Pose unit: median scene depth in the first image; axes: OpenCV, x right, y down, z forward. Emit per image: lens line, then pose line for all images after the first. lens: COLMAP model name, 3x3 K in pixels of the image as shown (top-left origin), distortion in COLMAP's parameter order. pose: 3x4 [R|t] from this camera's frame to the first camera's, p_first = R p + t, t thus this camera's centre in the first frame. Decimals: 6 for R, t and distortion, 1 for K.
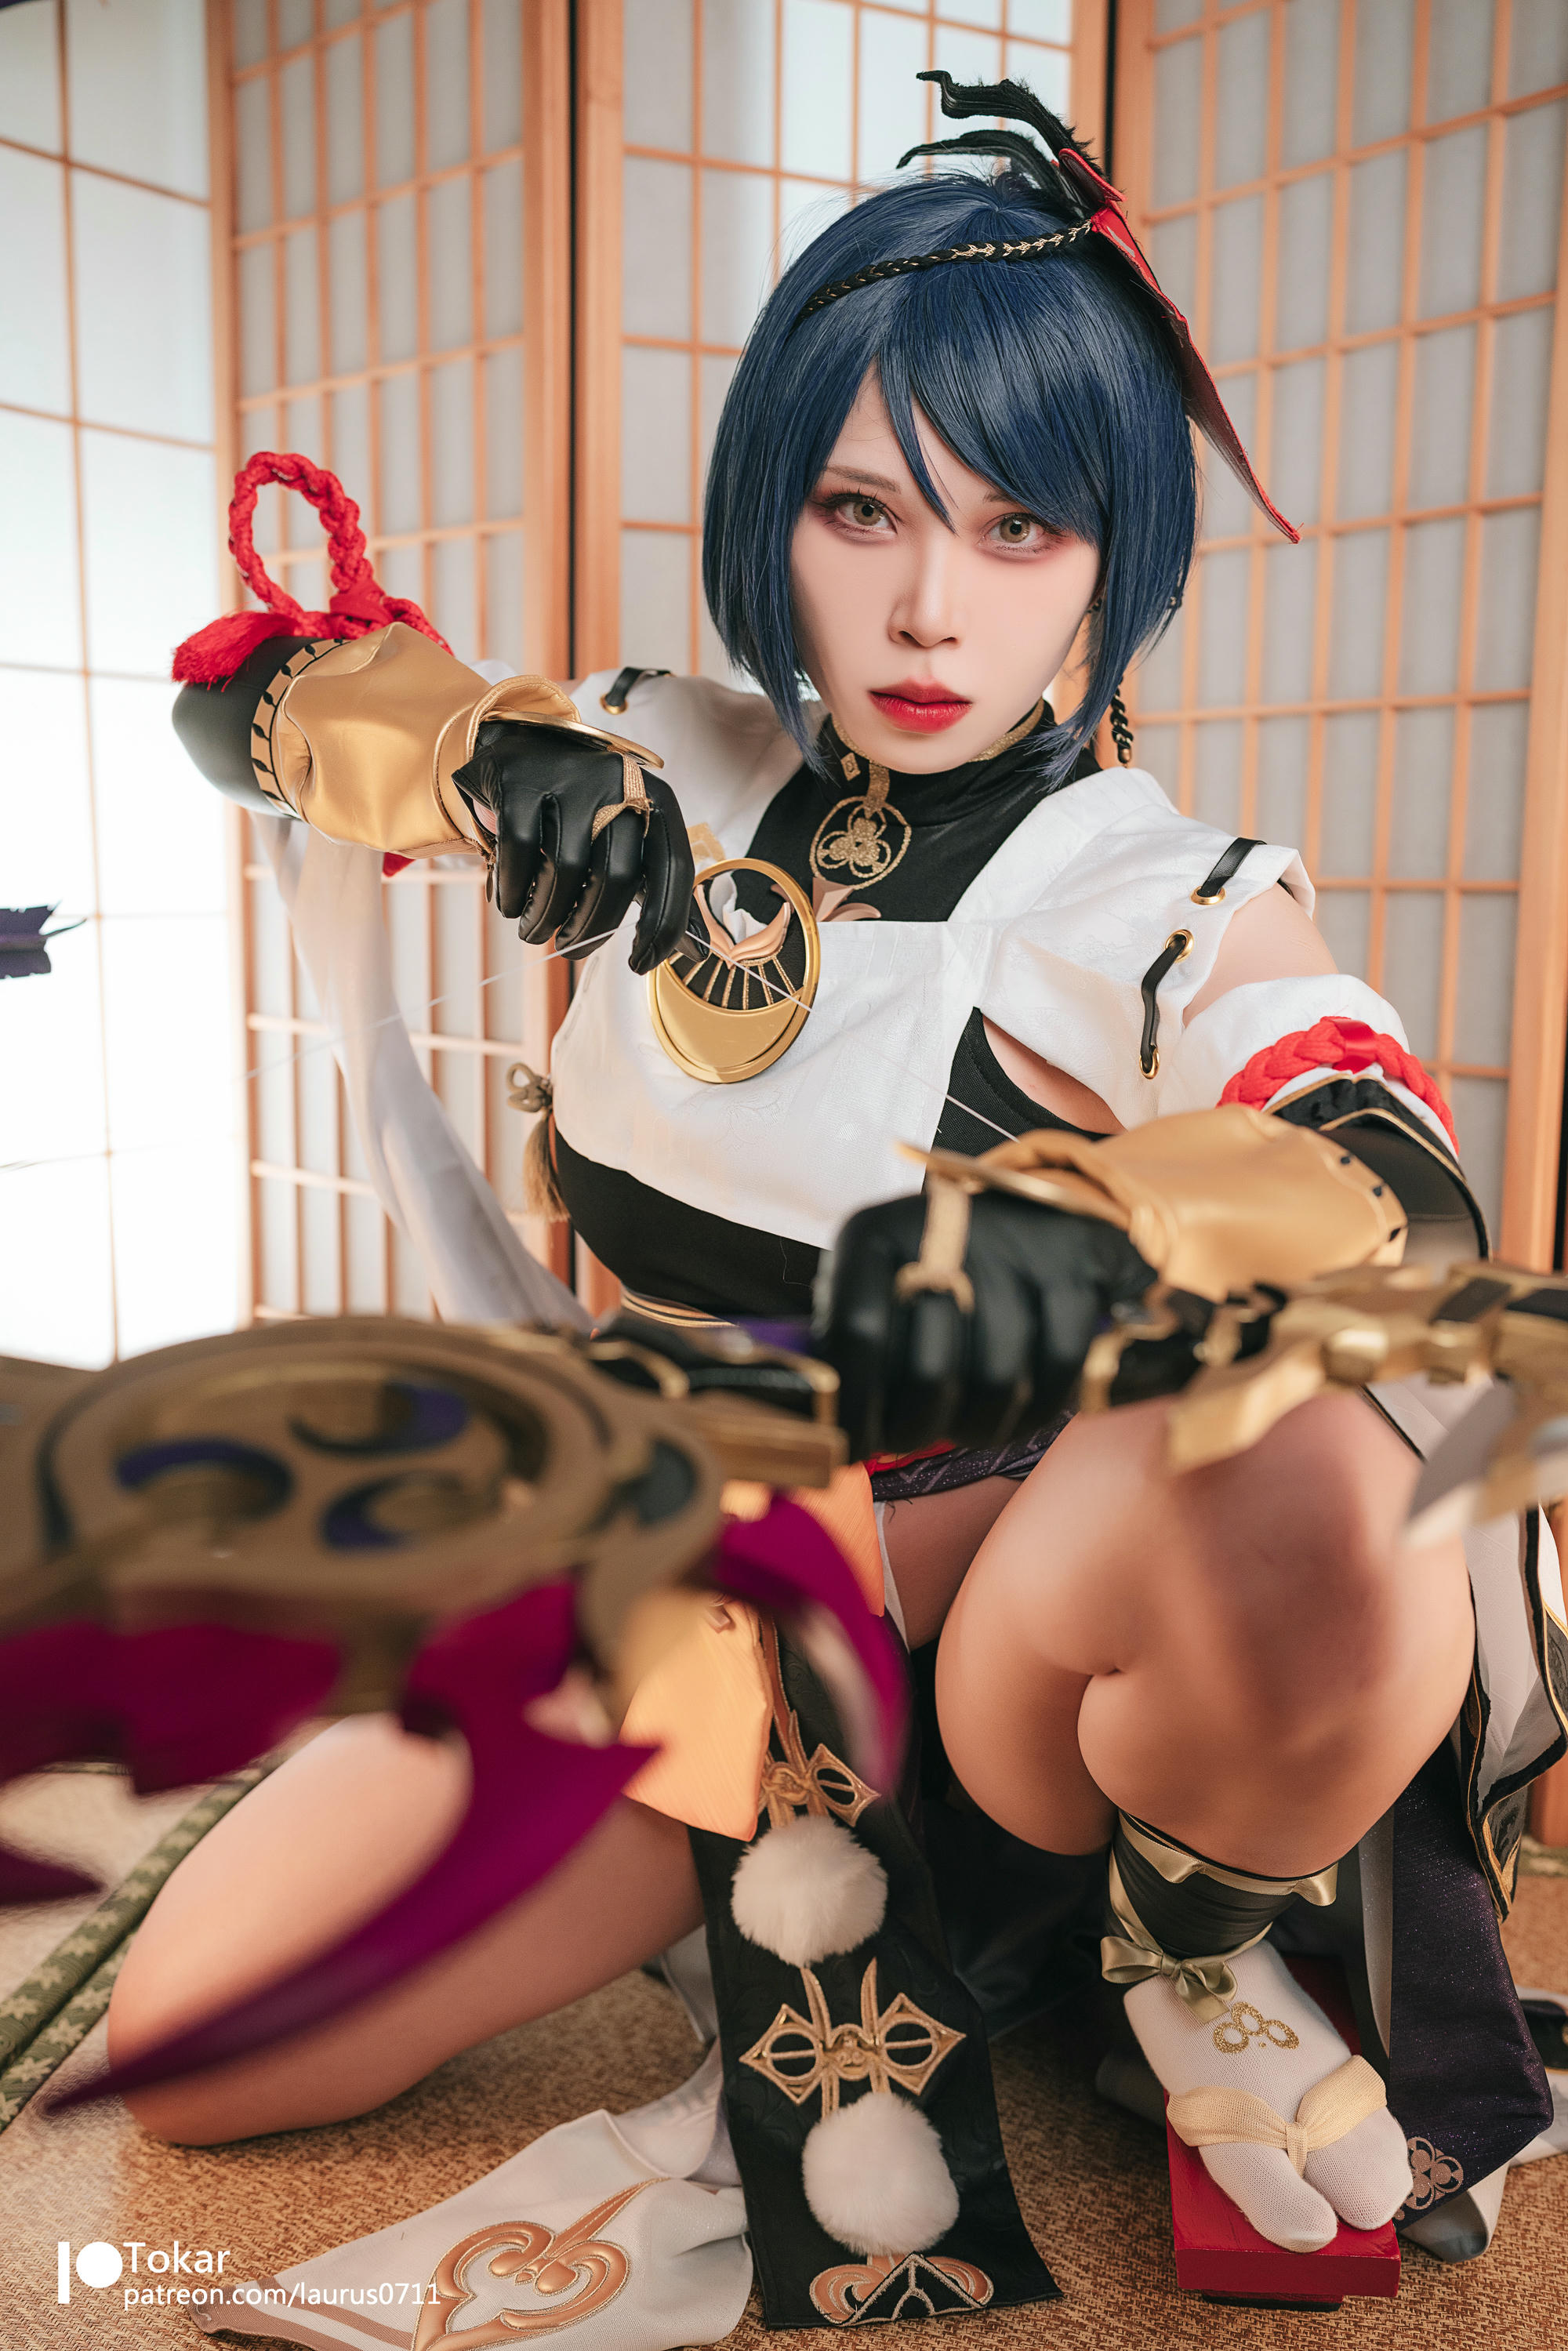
lens RADIAL K [[2314.4, 0, 784.0], [0, 2314.4, 1175.5], [0, 0, 1]] dist [0.000561, 0.014701]
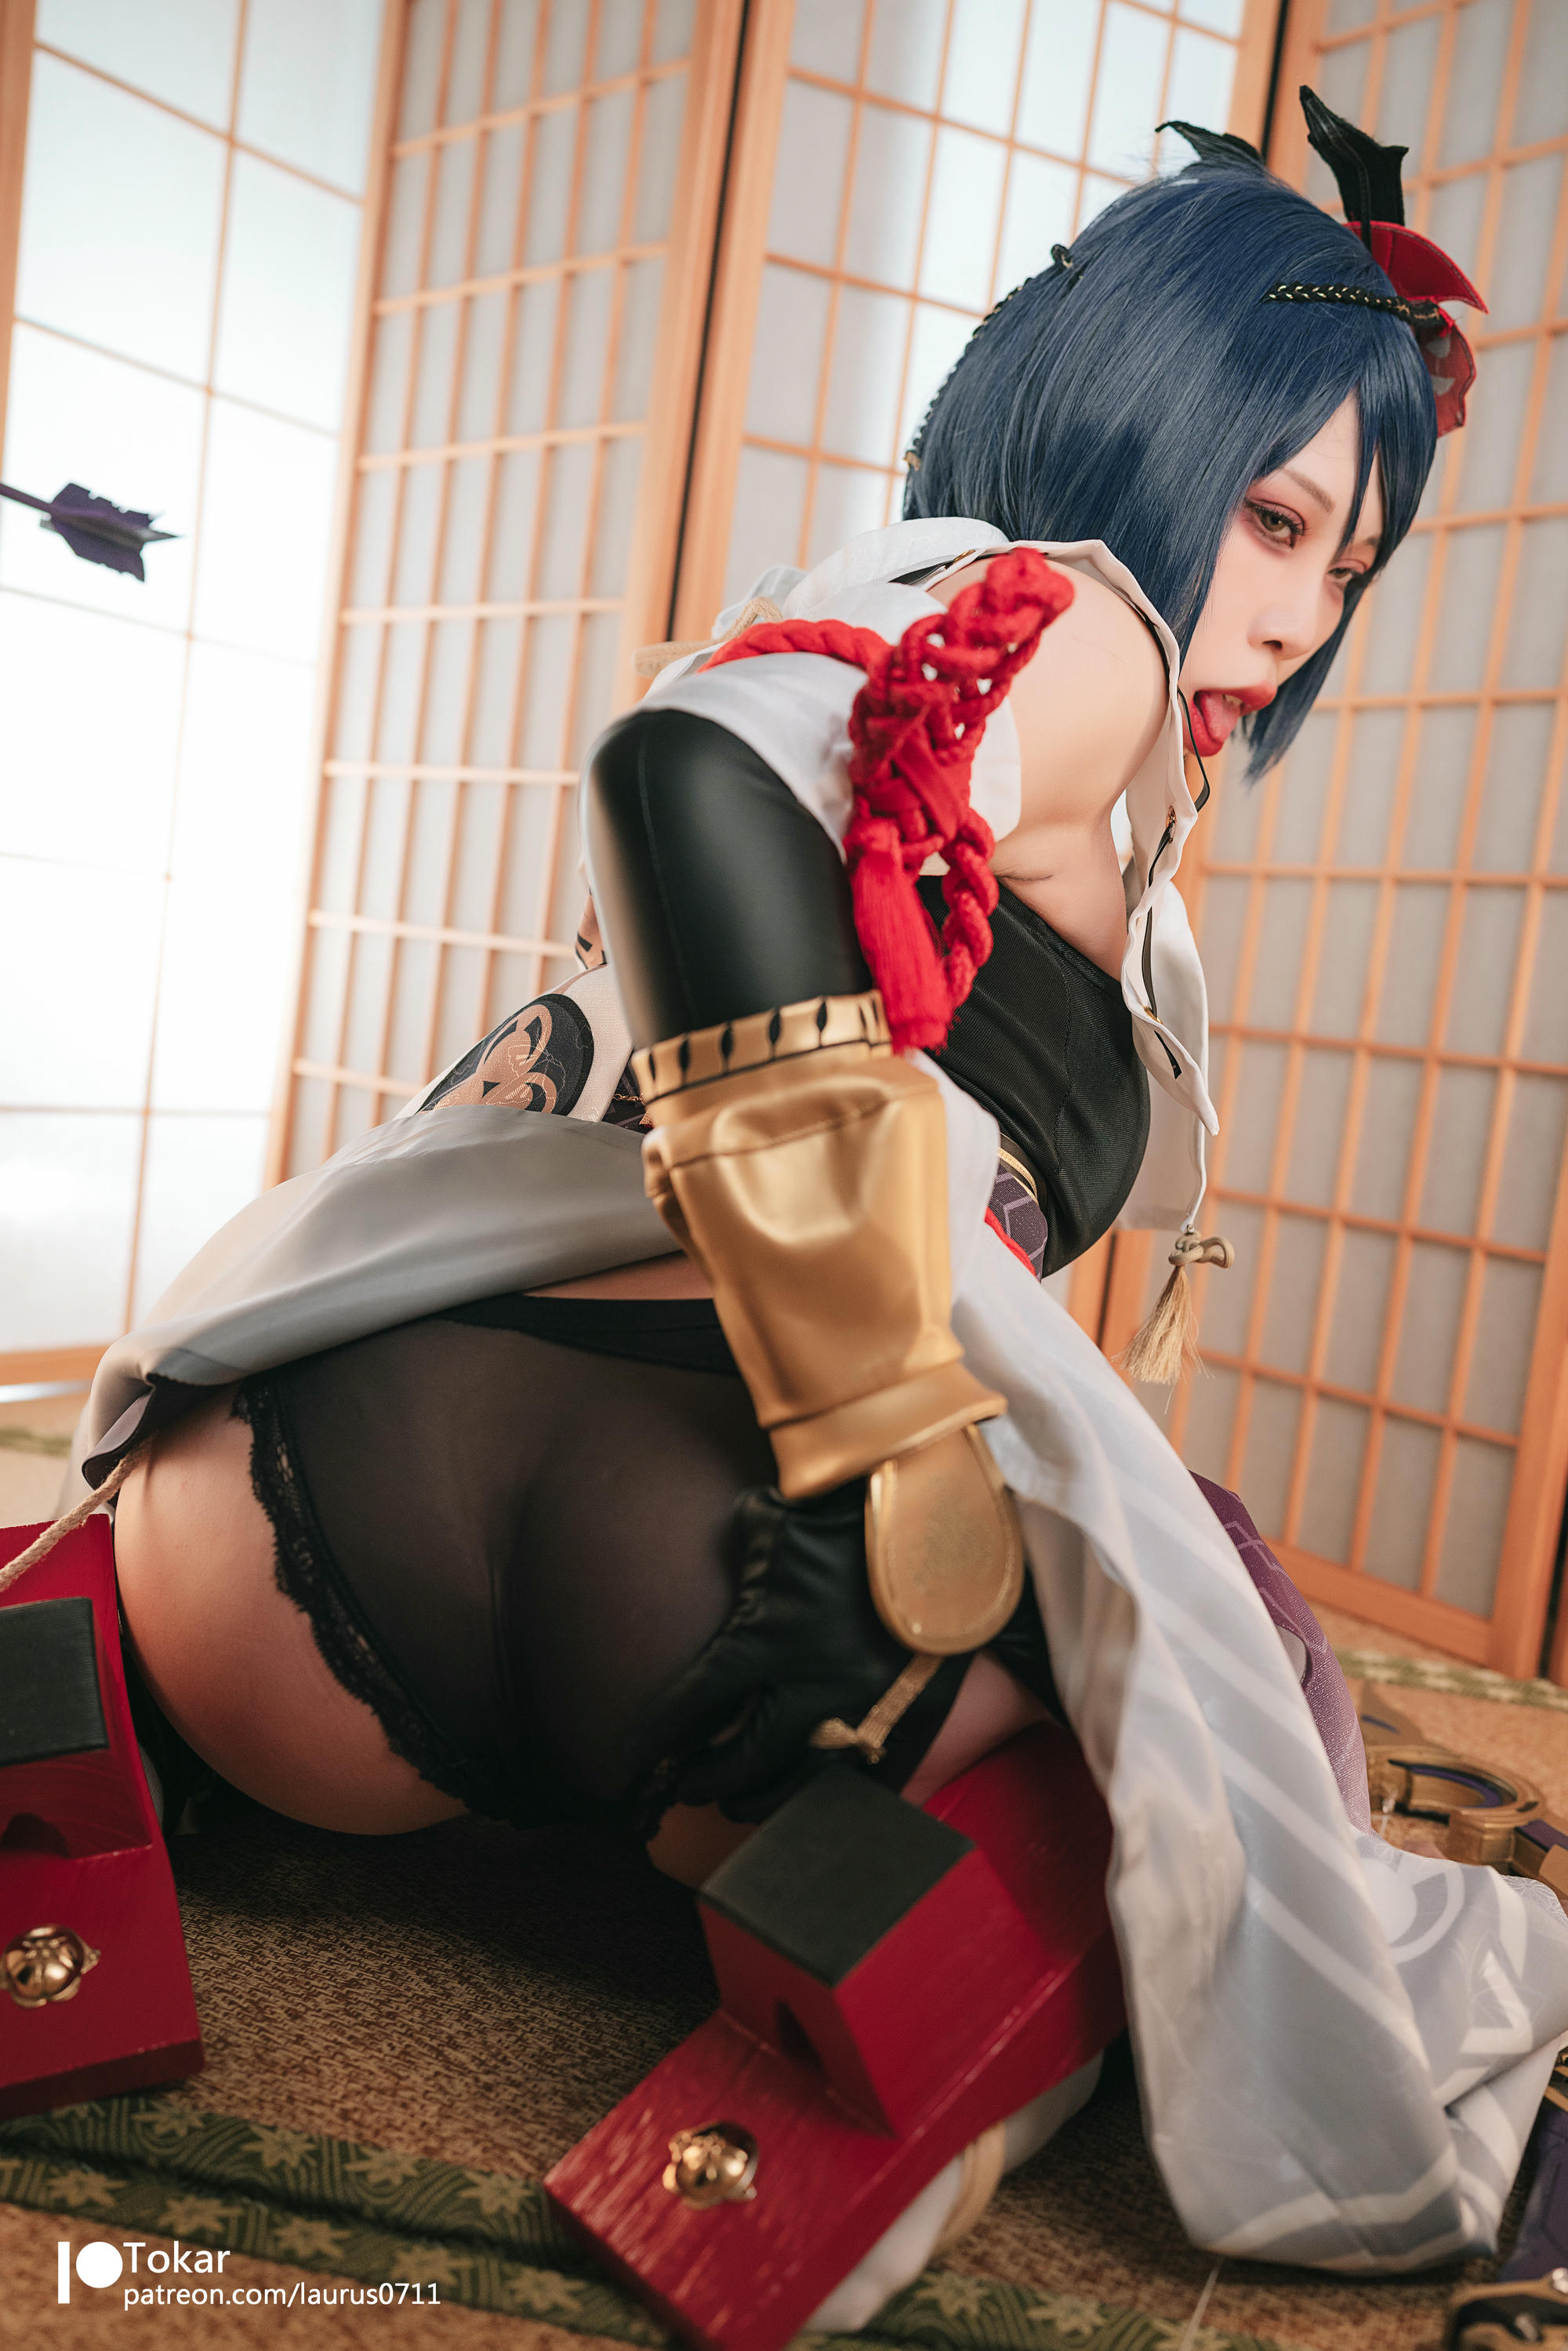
lens RADIAL K [[2317.6, 0, 784.0], [0, 2317.6, 1175.5], [0, 0, 1]] dist [0.014006, 0.025177]
pose [[0.993207, 0.115376, -0.015091, -0.001217], [-0.116061, 0.991567, -0.057655, 0.142316], [0.008311, 0.059015, 0.998223, 0.020925]]
